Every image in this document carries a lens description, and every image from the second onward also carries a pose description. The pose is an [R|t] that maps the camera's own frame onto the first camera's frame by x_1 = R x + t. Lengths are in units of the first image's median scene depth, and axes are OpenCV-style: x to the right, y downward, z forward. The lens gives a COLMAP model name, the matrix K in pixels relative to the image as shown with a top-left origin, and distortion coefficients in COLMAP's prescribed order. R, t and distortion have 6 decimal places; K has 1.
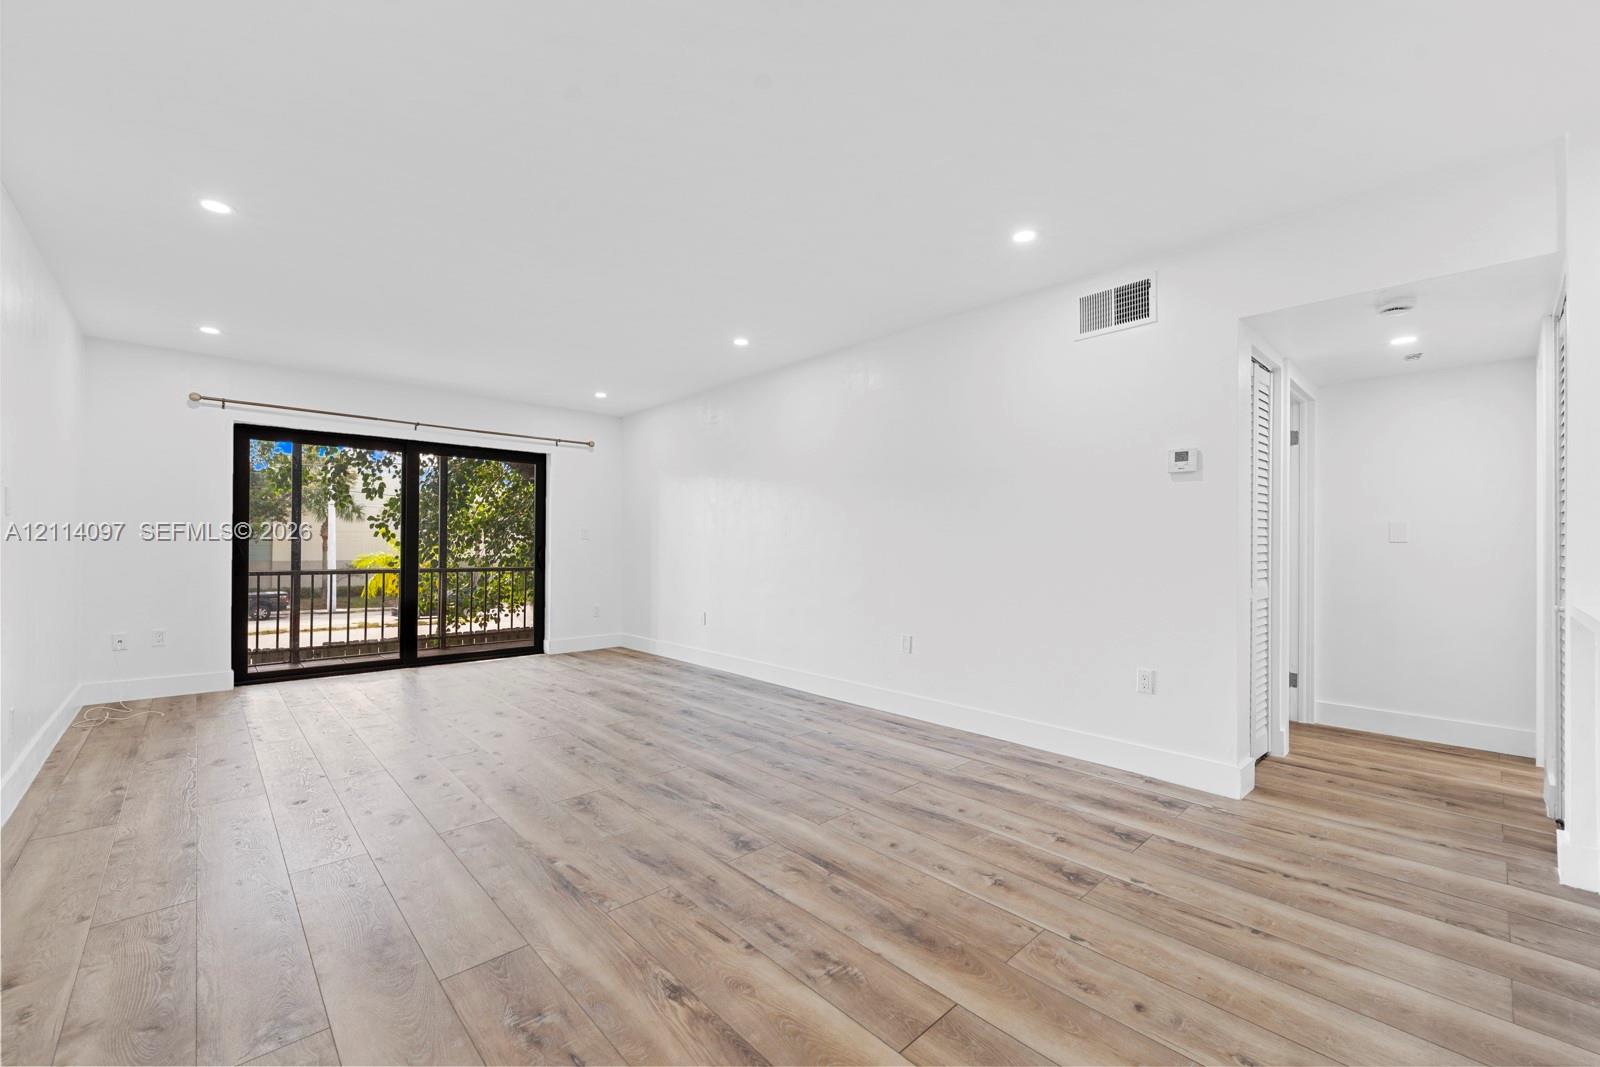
lens RADIAL K [[640.4, 0, 794.1], [0, 640.4, 546.6], [0, 0, 1]] dist [-0.005183, -0.000148]
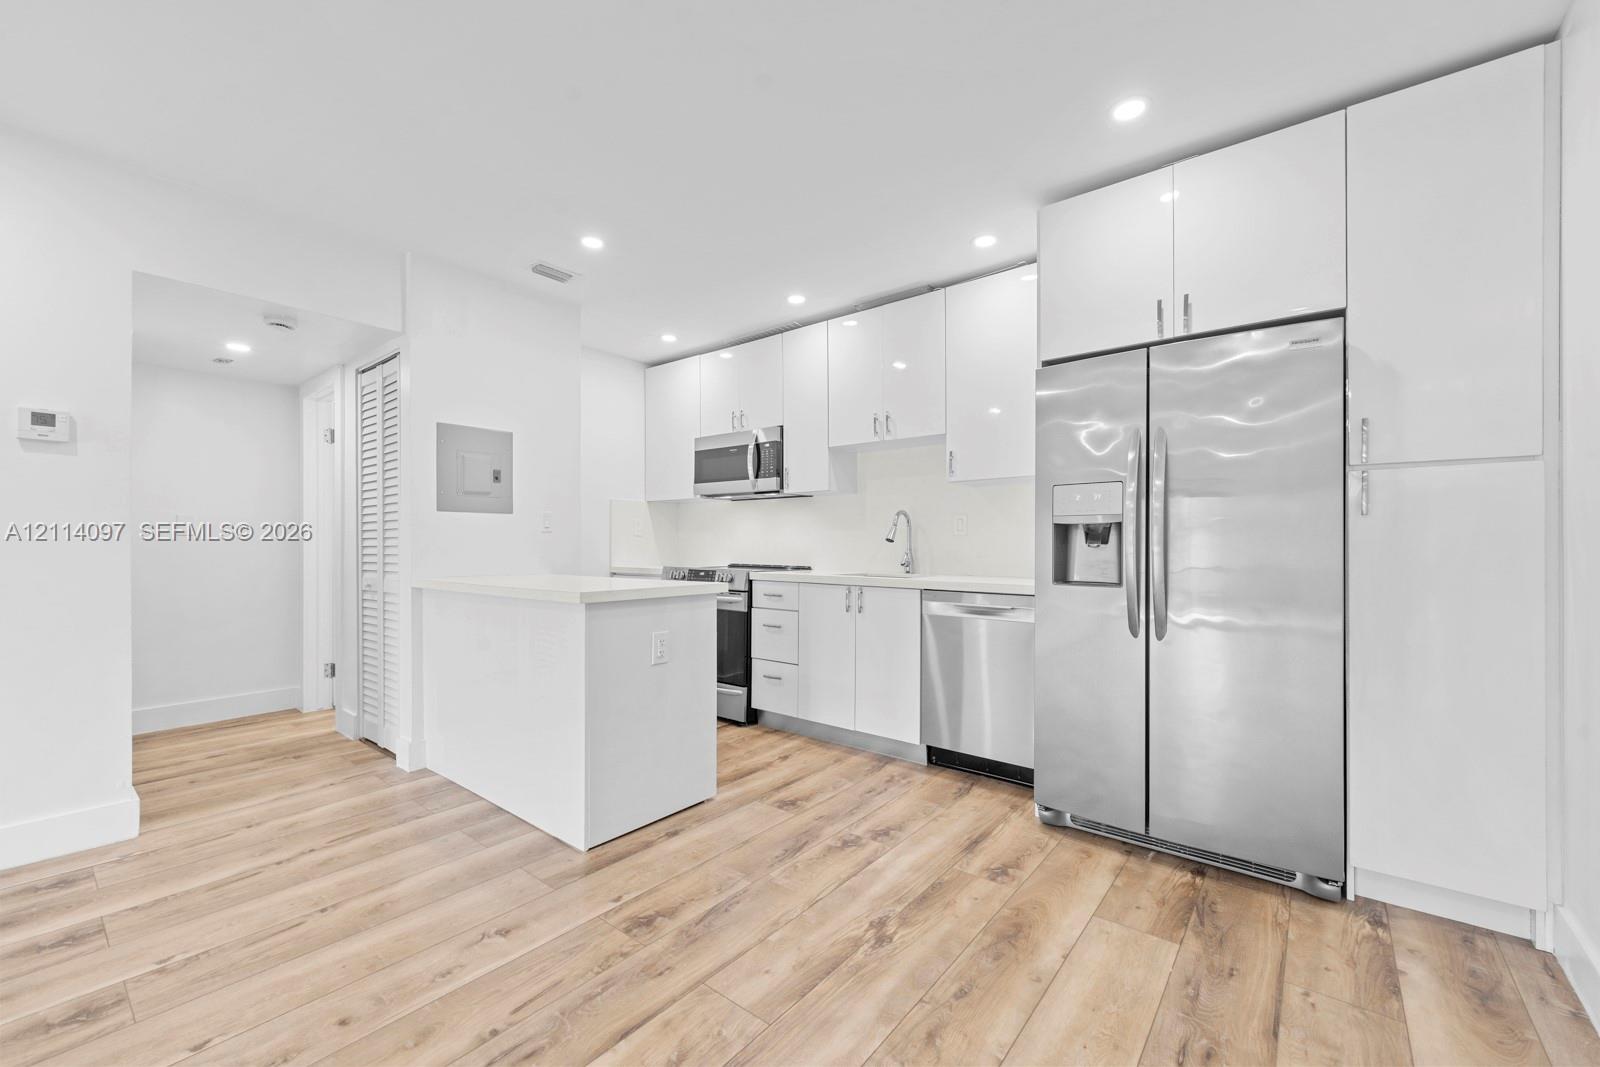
lens RADIAL K [[640.4, 0, 794.1], [0, 640.4, 546.6], [0, 0, 1]] dist [-0.005183, -0.000148]
pose [[-0.134769, -0.014414, 0.990772, -0.270379], [0.002600, 0.999886, 0.014900, -0.001775], [-0.990874, 0.004584, -0.134716, 0.253789]]
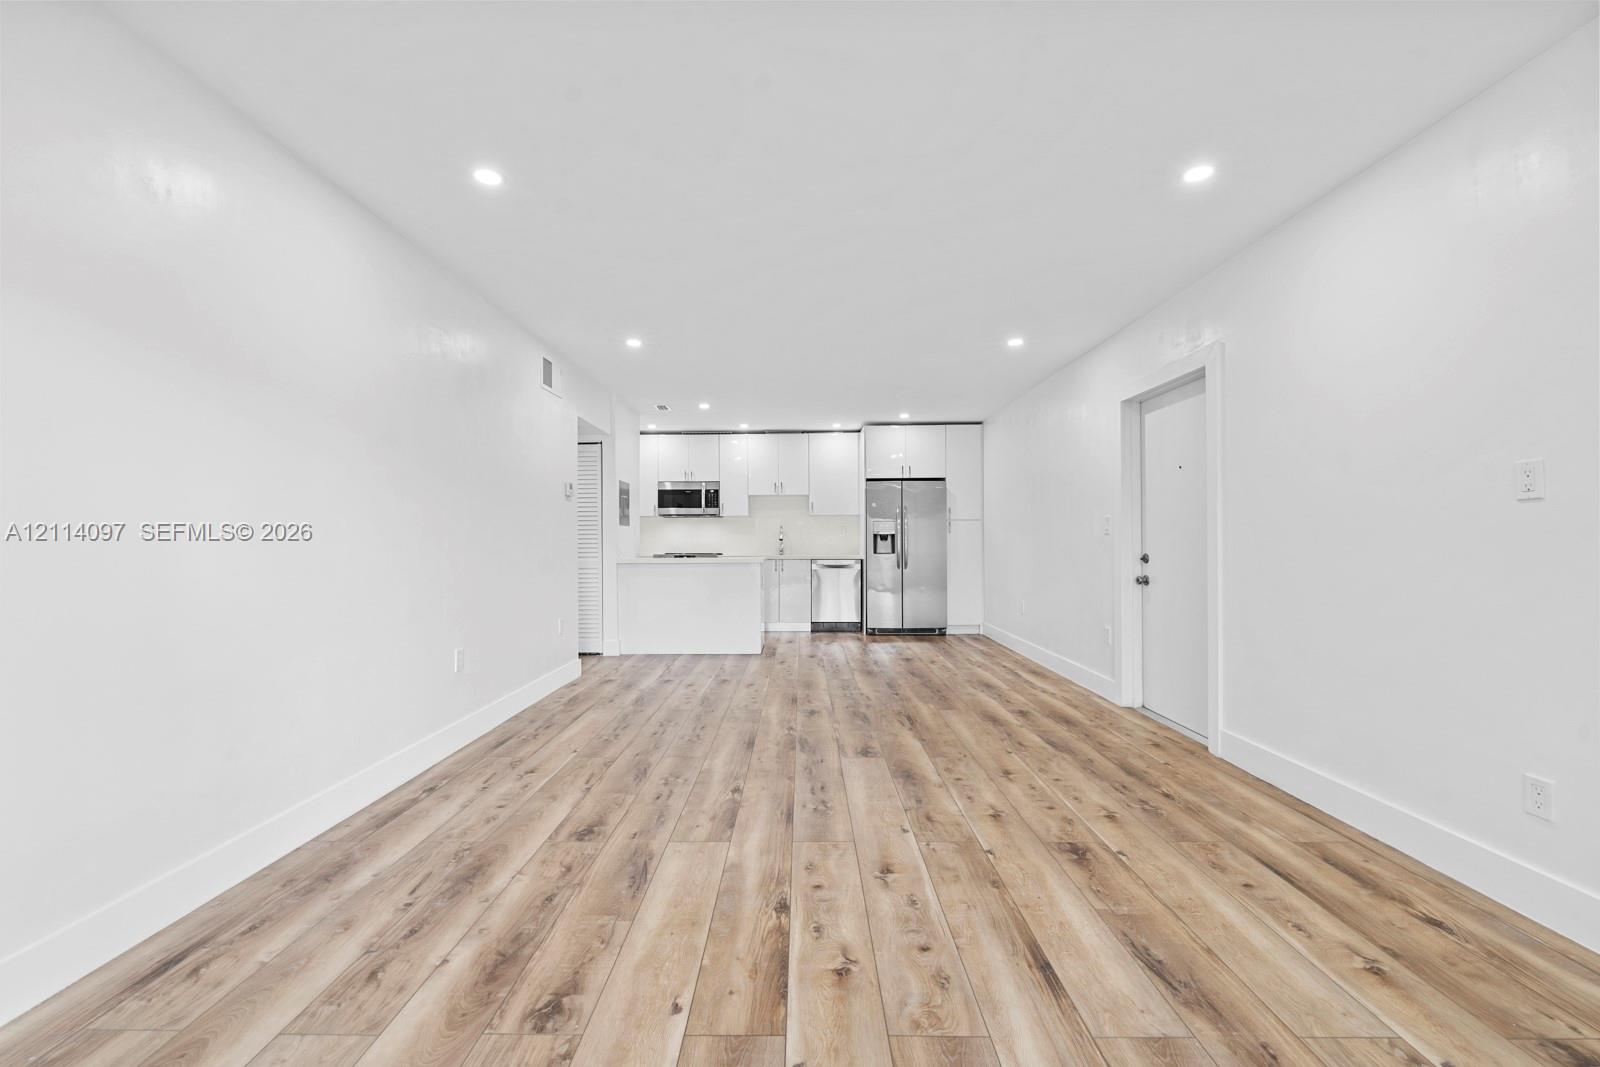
lens RADIAL K [[640.4, 0, 794.1], [0, 640.4, 546.6], [0, 0, 1]] dist [-0.005183, -0.000148]
pose [[-0.721488, -0.009488, 0.692362, -1.065358], [0.002087, 0.999872, 0.015876, -0.009166], [-0.692424, 0.012899, -0.721376, 1.958535]]
